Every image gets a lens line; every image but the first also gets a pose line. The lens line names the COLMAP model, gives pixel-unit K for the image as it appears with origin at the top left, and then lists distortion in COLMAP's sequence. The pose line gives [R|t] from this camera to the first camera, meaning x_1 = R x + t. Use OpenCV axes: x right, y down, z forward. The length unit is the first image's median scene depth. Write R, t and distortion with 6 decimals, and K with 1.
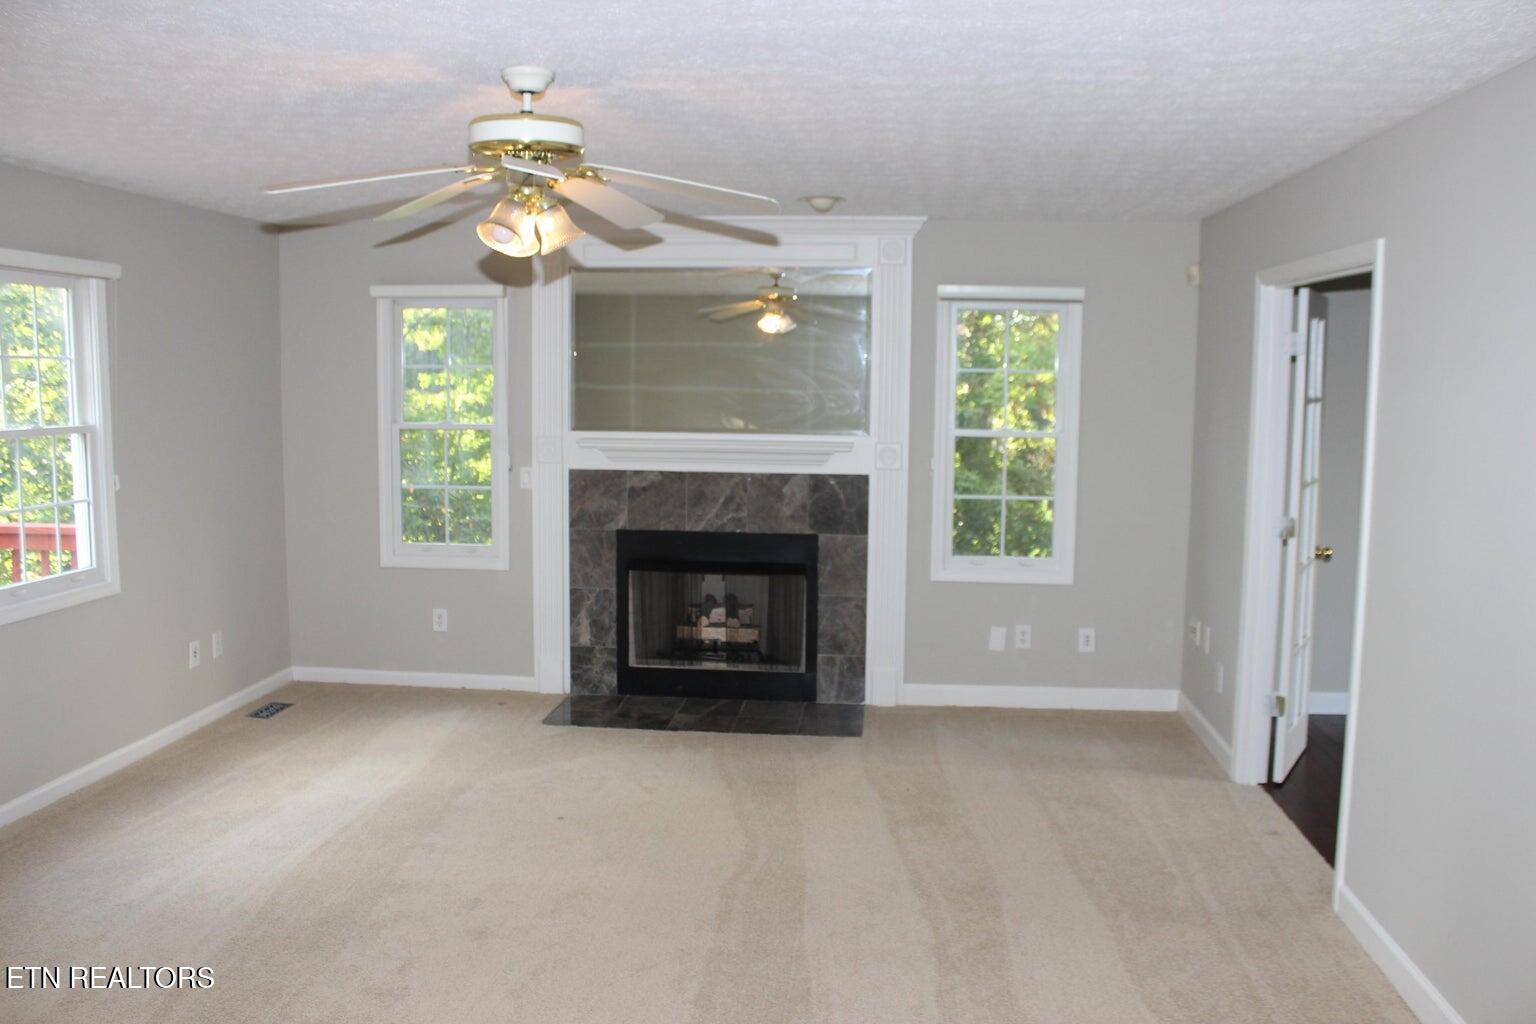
lens RADIAL K [[1265.0, 0, 769.5], [0, 1265.0, 511.2], [0, 0, 1]] dist [-0.058782, -0.001996]
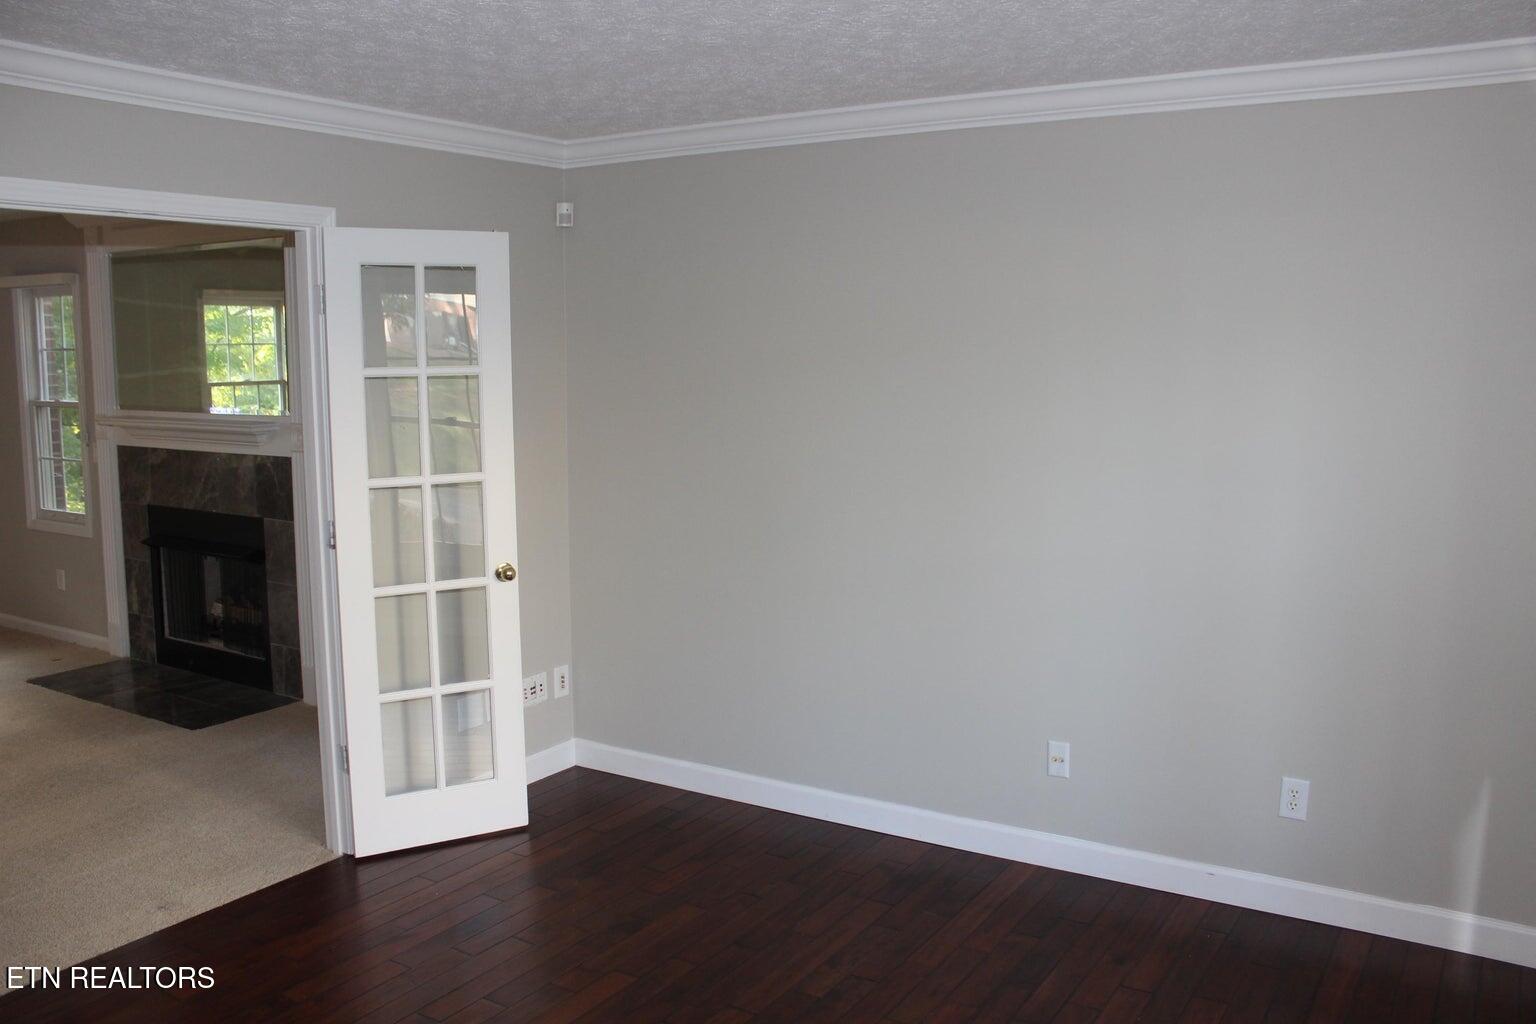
lens RADIAL K [[1265.0, 0, 767.1], [0, 1265.0, 507.1], [0, 0, 1]] dist [-0.058782, -0.001996]
pose [[0.872318, 0.043589, -0.486992, 0.823832], [-0.039571, 0.999045, 0.018540, -0.022534], [0.487335, 0.003098, 0.873210, 0.354332]]
